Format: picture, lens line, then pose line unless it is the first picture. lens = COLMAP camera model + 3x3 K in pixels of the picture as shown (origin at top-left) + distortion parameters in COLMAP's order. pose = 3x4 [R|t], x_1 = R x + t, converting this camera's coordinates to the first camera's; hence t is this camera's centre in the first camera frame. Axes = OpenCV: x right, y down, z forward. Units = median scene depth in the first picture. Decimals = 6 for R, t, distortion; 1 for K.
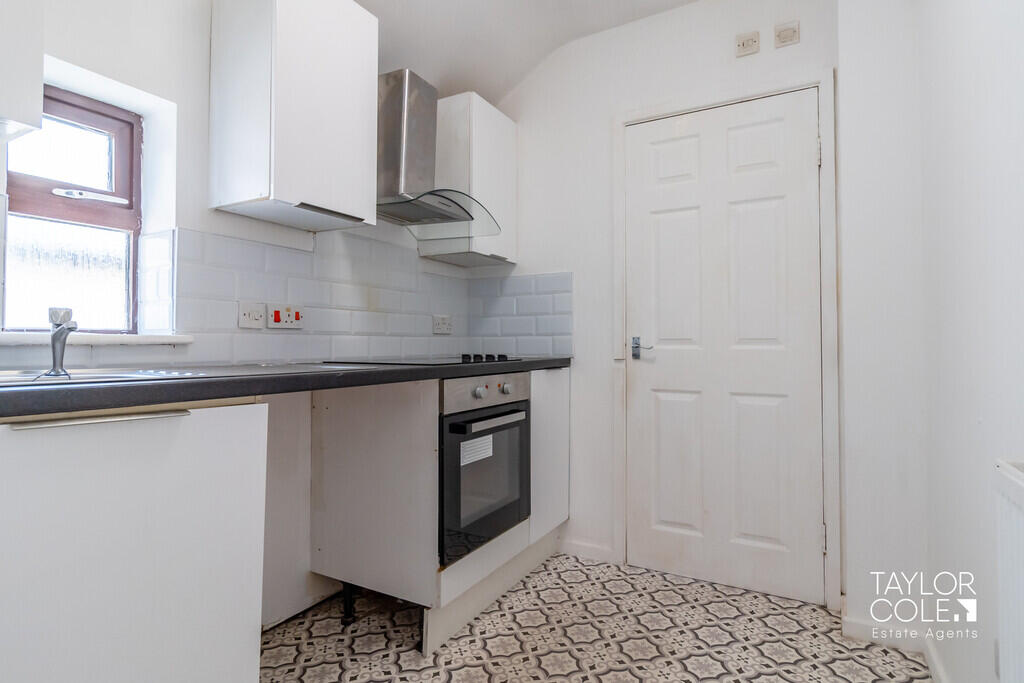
lens RADIAL K [[533.9, 0, 512.0], [0, 533.9, 341.5], [0, 0, 1]] dist [-0.001153, -0.000184]
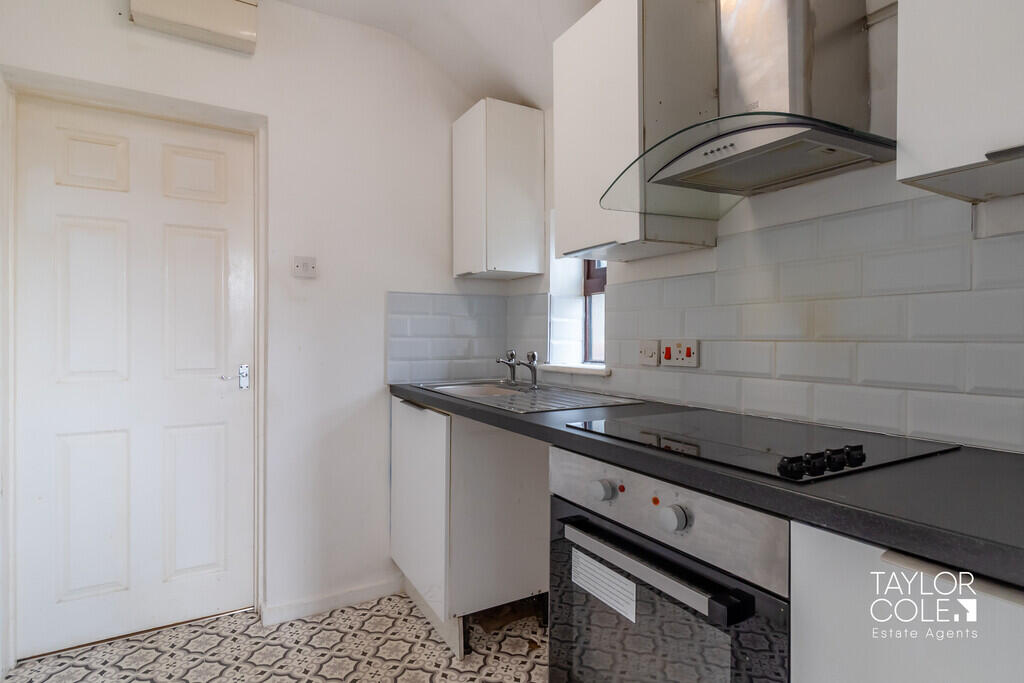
lens RADIAL K [[533.9, 0, 512.0], [0, 533.9, 341.5], [0, 0, 1]] dist [-0.001153, -0.000184]
pose [[-0.496722, 0.010542, -0.867846, 0.498424], [0.003660, 0.999943, 0.010051, -0.075744], [0.867902, 0.001816, -0.496732, 1.191935]]
